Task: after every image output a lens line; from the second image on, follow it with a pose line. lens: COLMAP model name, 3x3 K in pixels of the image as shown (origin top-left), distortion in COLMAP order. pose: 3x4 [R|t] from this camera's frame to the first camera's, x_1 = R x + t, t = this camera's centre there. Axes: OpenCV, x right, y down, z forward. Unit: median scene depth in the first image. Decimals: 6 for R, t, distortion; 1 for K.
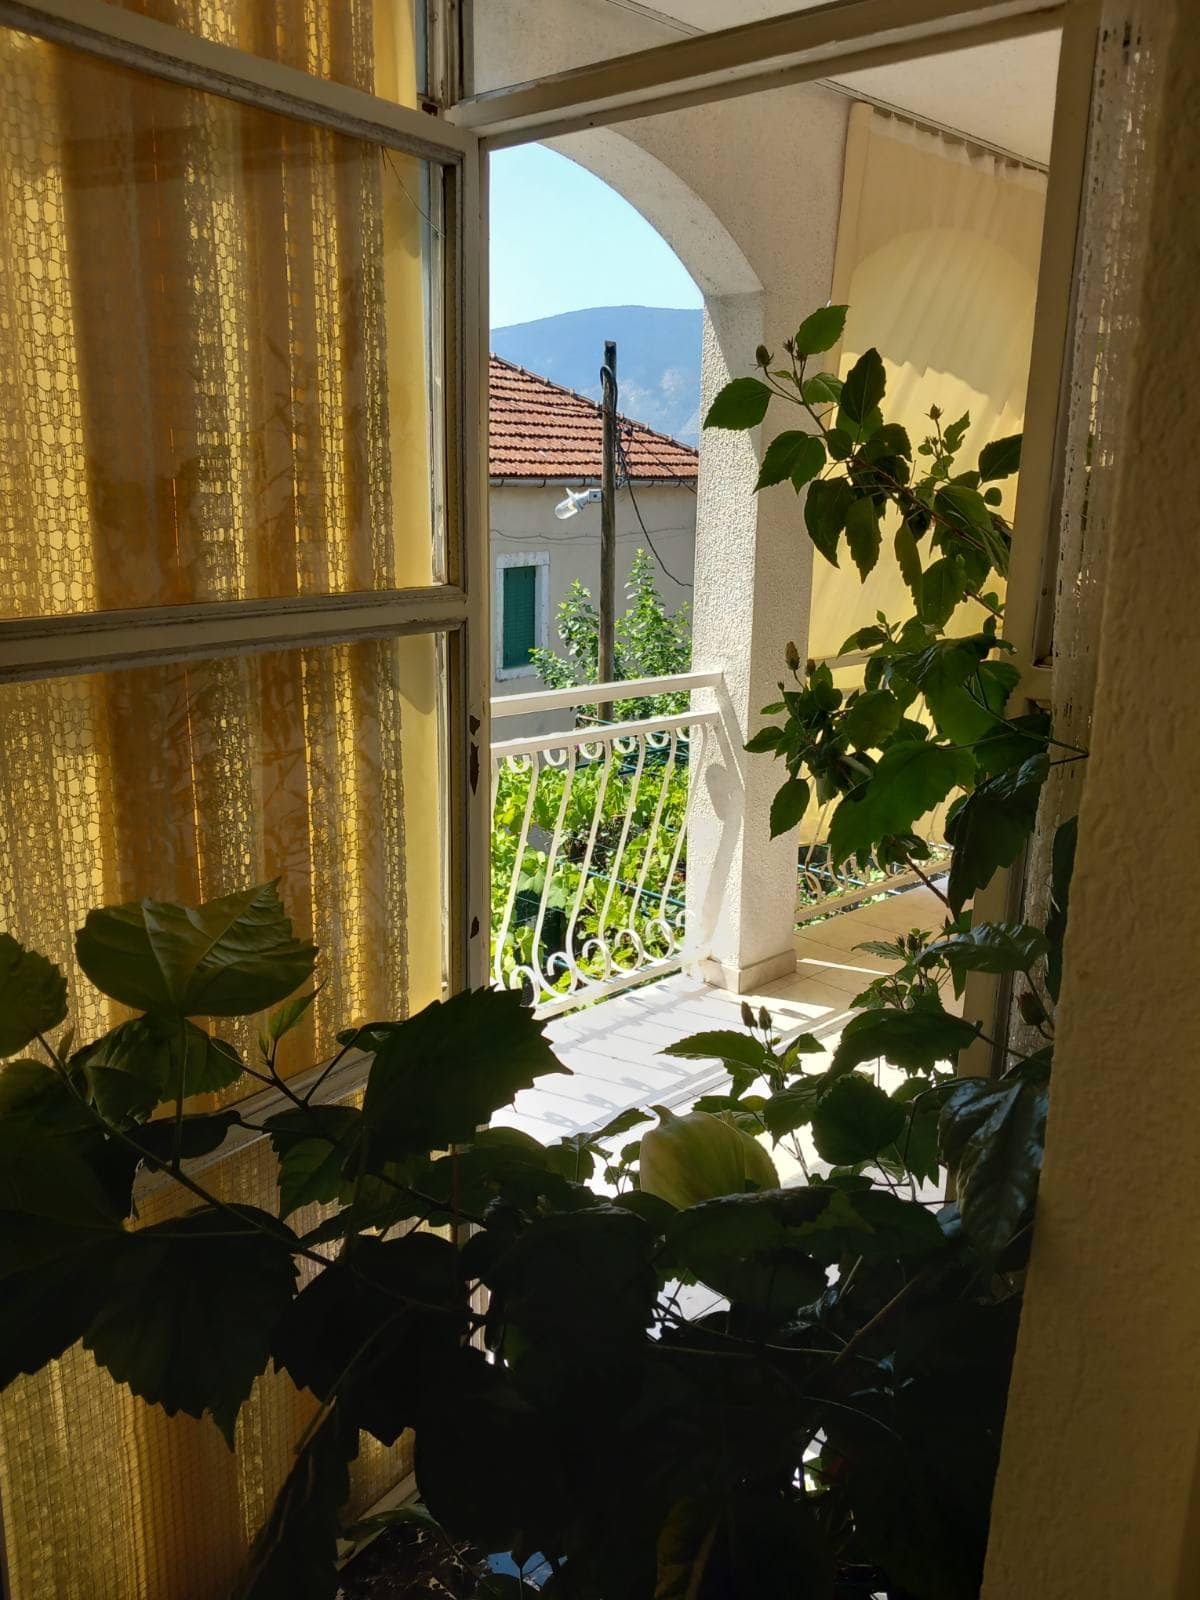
lens RADIAL K [[1264.7, 0, 635.7], [0, 1264.7, 797.6], [0, 0, 1]] dist [0.164382, -0.468901]
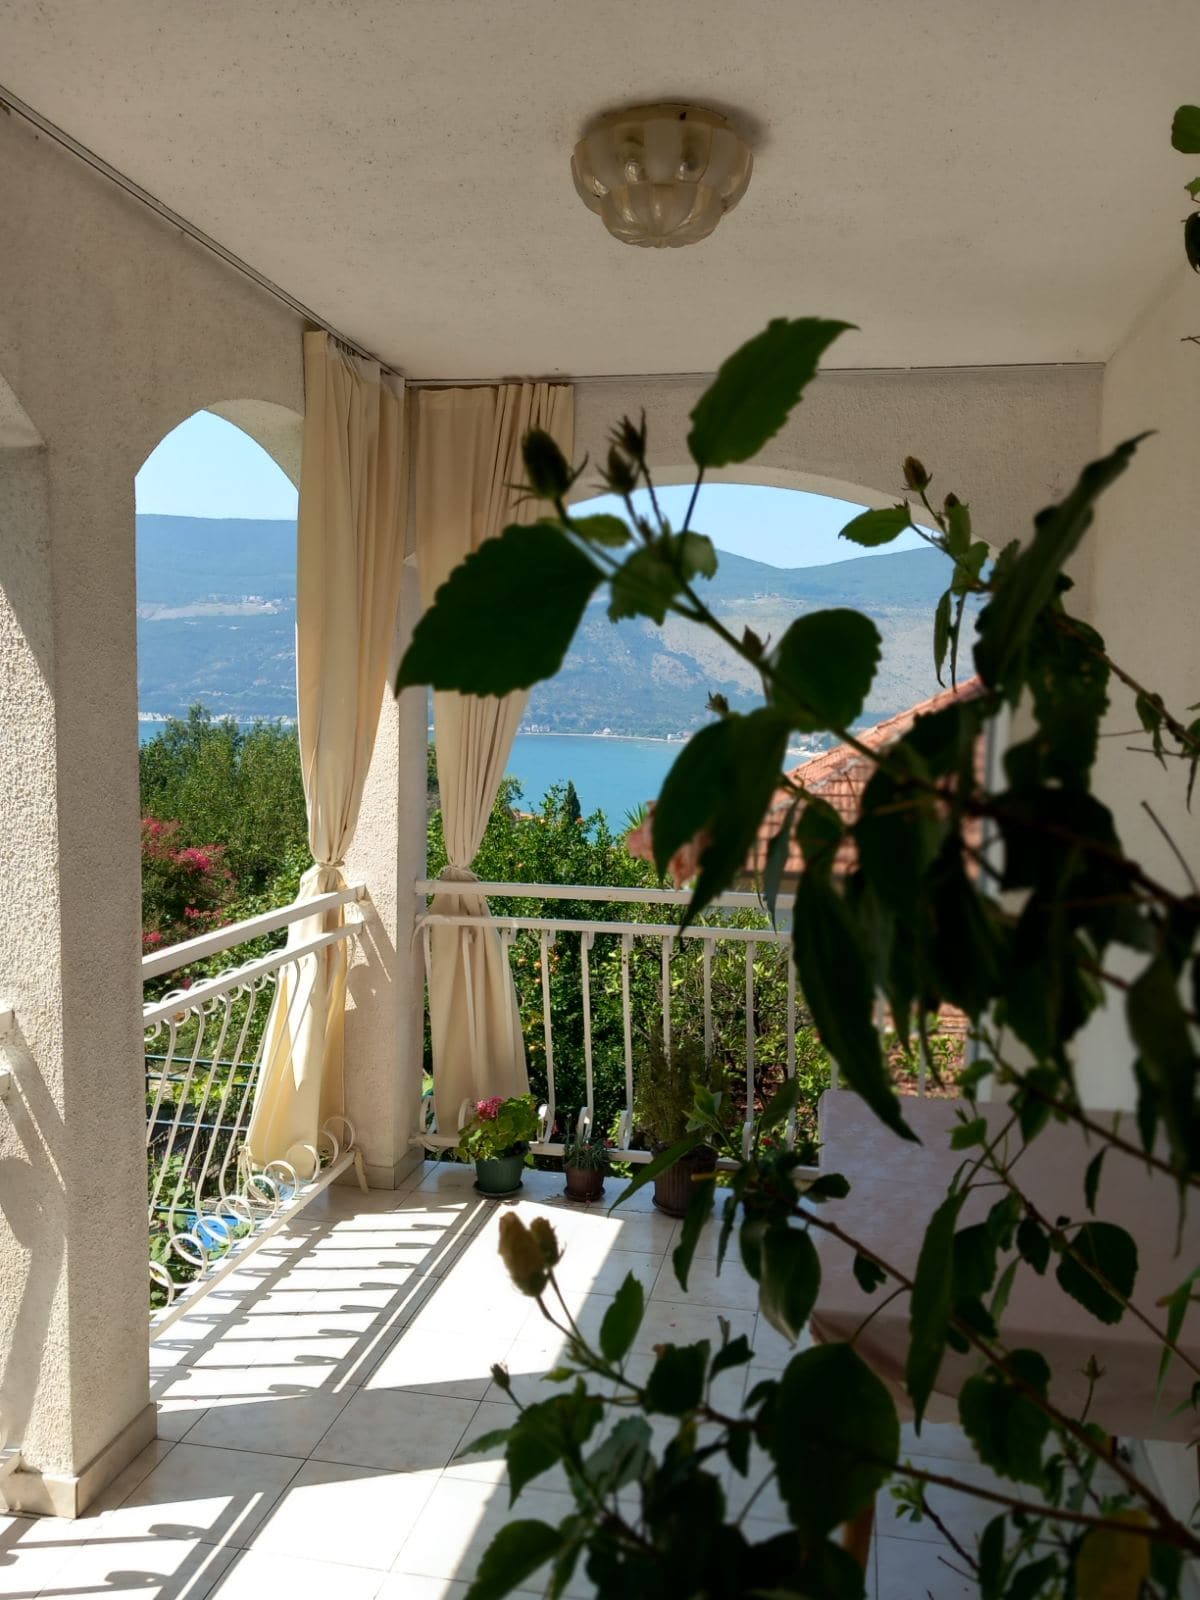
lens RADIAL K [[1258.8, 0, 626.8], [0, 1258.8, 788.9], [0, 0, 1]] dist [0.013582, -0.044988]
pose [[0.827450, -0.049553, 0.559349, -0.026967], [0.138821, 0.983232, -0.118254, -0.103881], [-0.544110, 0.175499, 0.820454, 0.342146]]
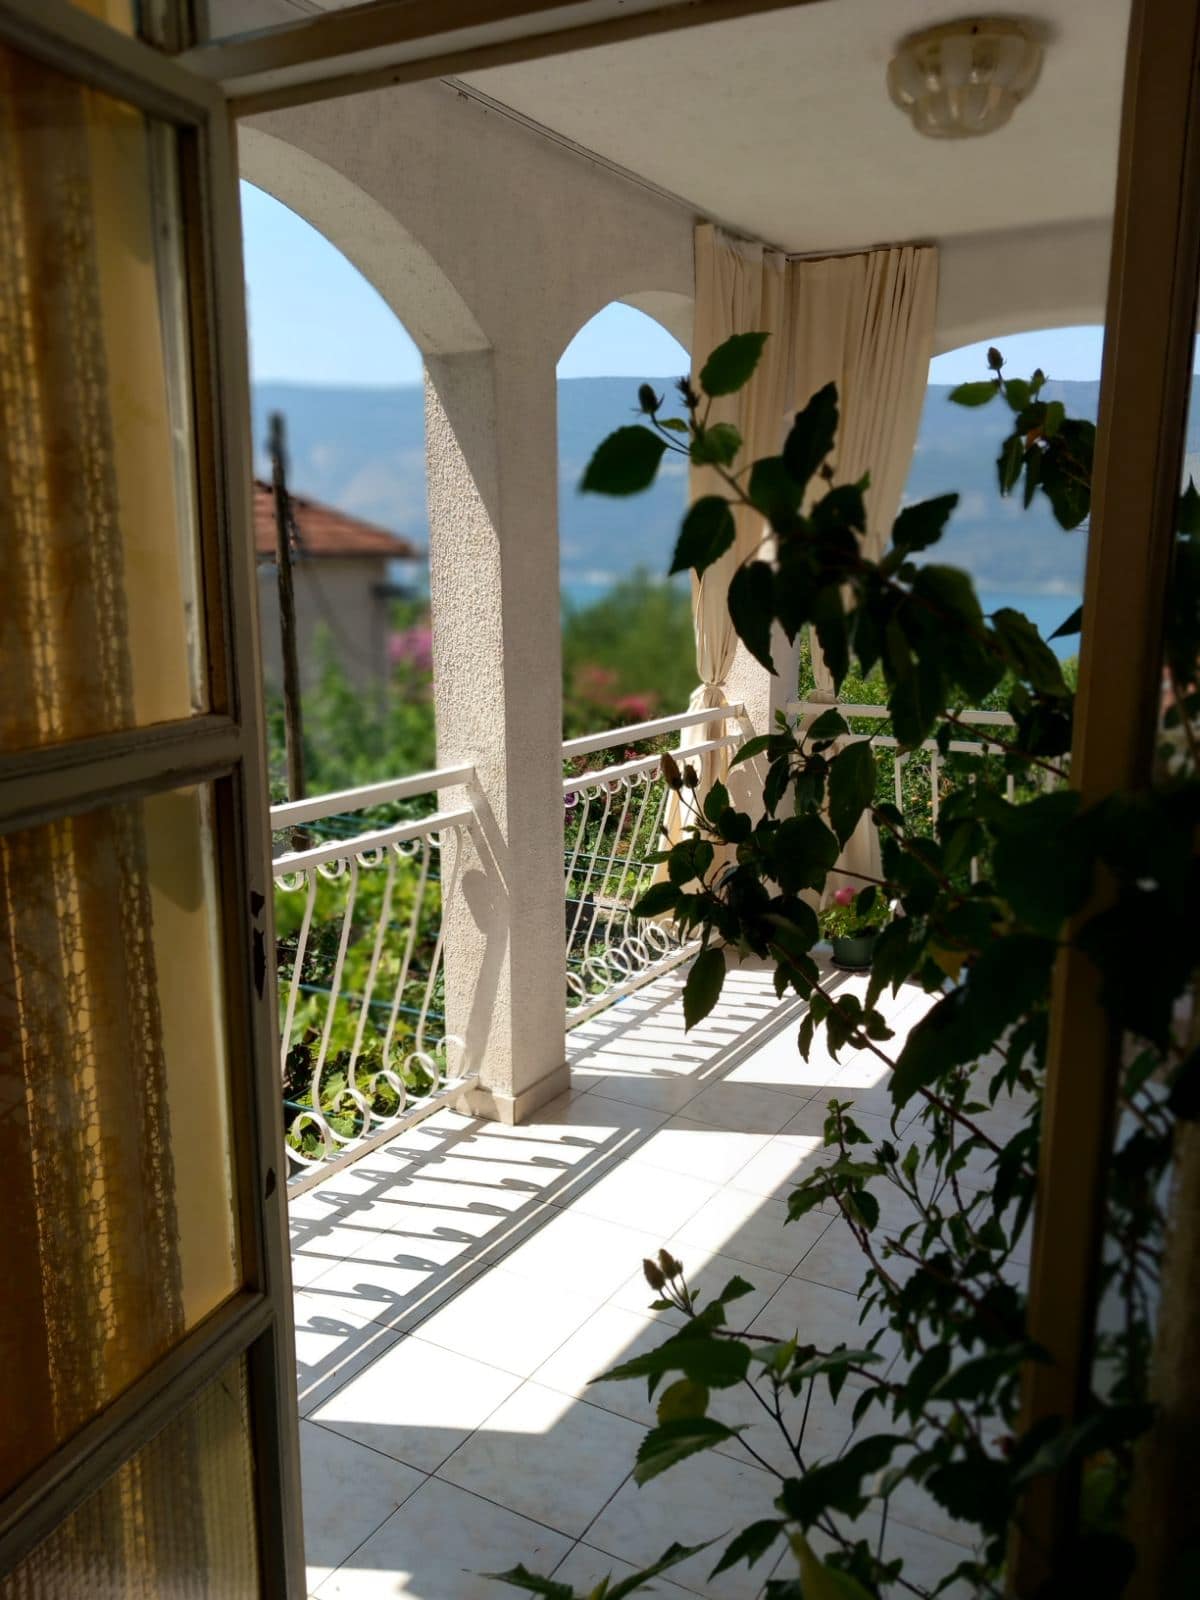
lens RADIAL K [[1255.3, 0, 627.3], [0, 1255.3, 790.3], [0, 0, 1]] dist [0.086384, -0.164390]
pose [[0.967393, -0.069669, 0.243508, -0.049884], [0.083380, 0.995435, -0.046447, -0.036894], [-0.239161, 0.065236, 0.968786, 0.134643]]
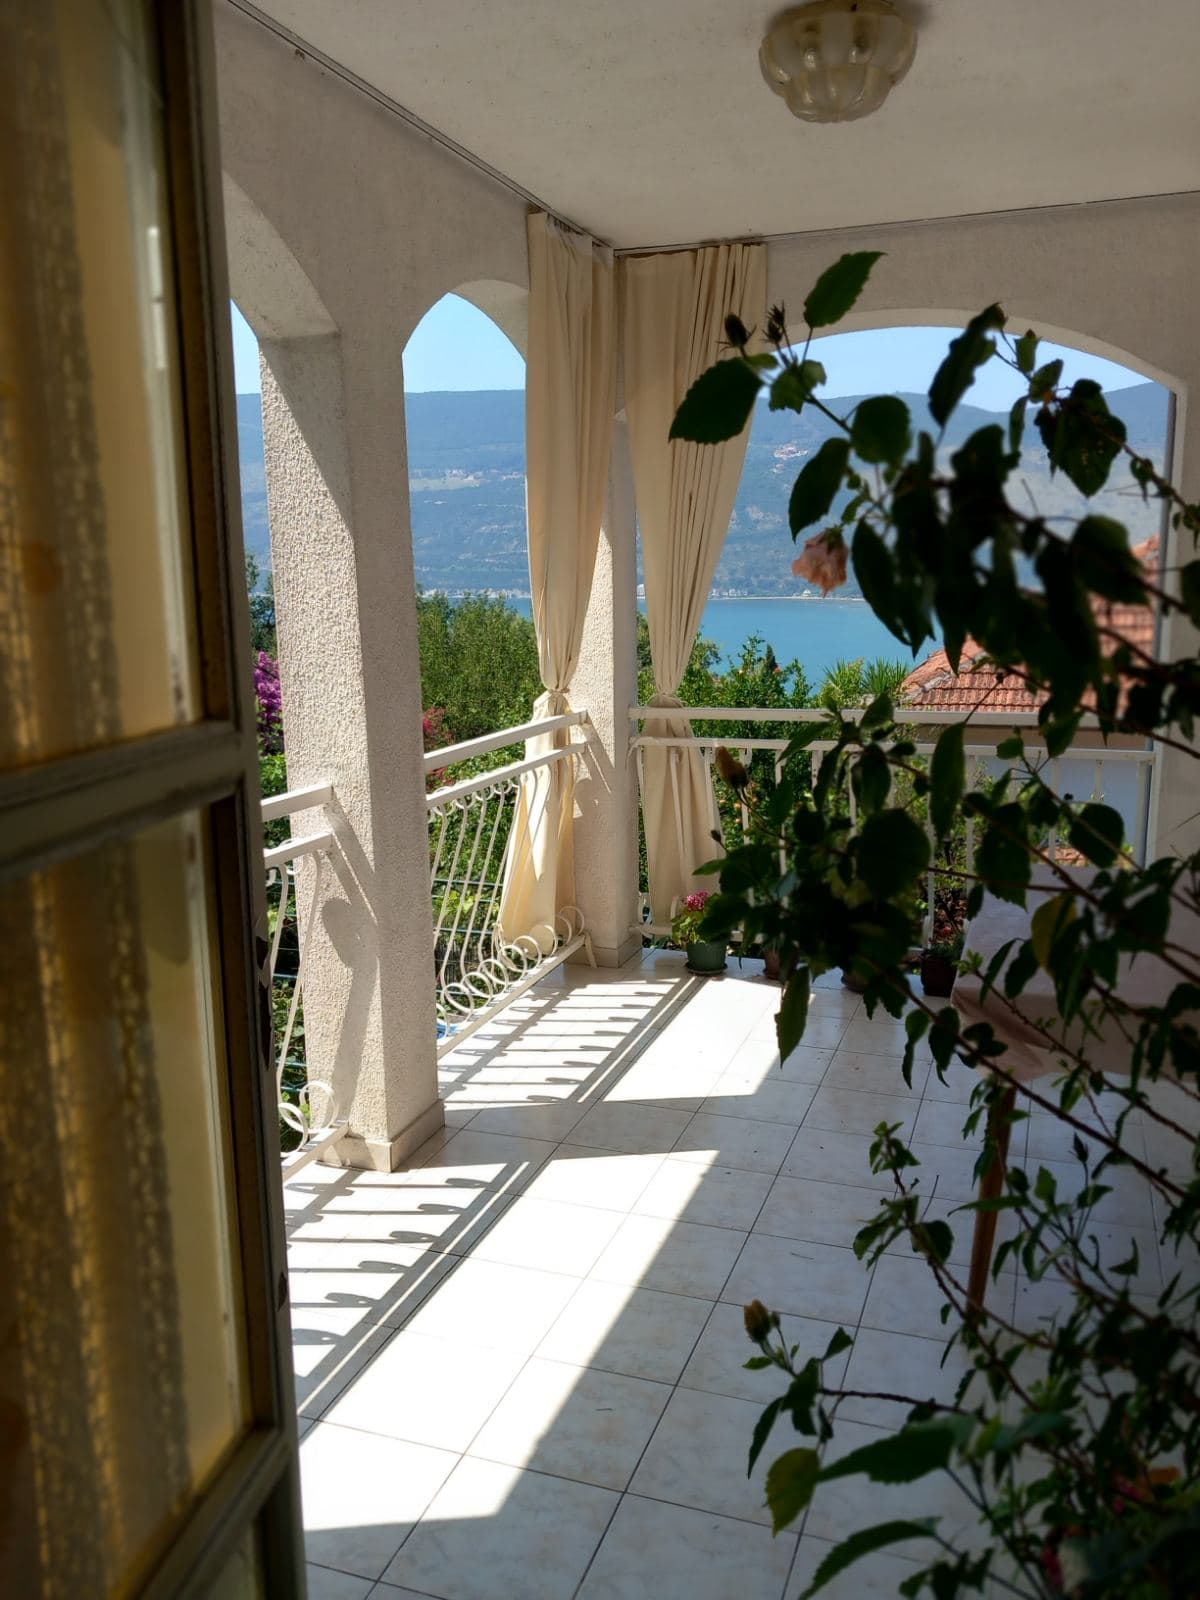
lens RADIAL K [[1253.1, 0, 628.3], [0, 1253.1, 788.6], [0, 0, 1]] dist [0.058790, -0.094727]
pose [[0.903014, -0.111584, 0.414866, -0.109190], [0.139762, 0.989453, -0.038083, -0.045230], [-0.406241, 0.092372, 0.909085, 0.211433]]
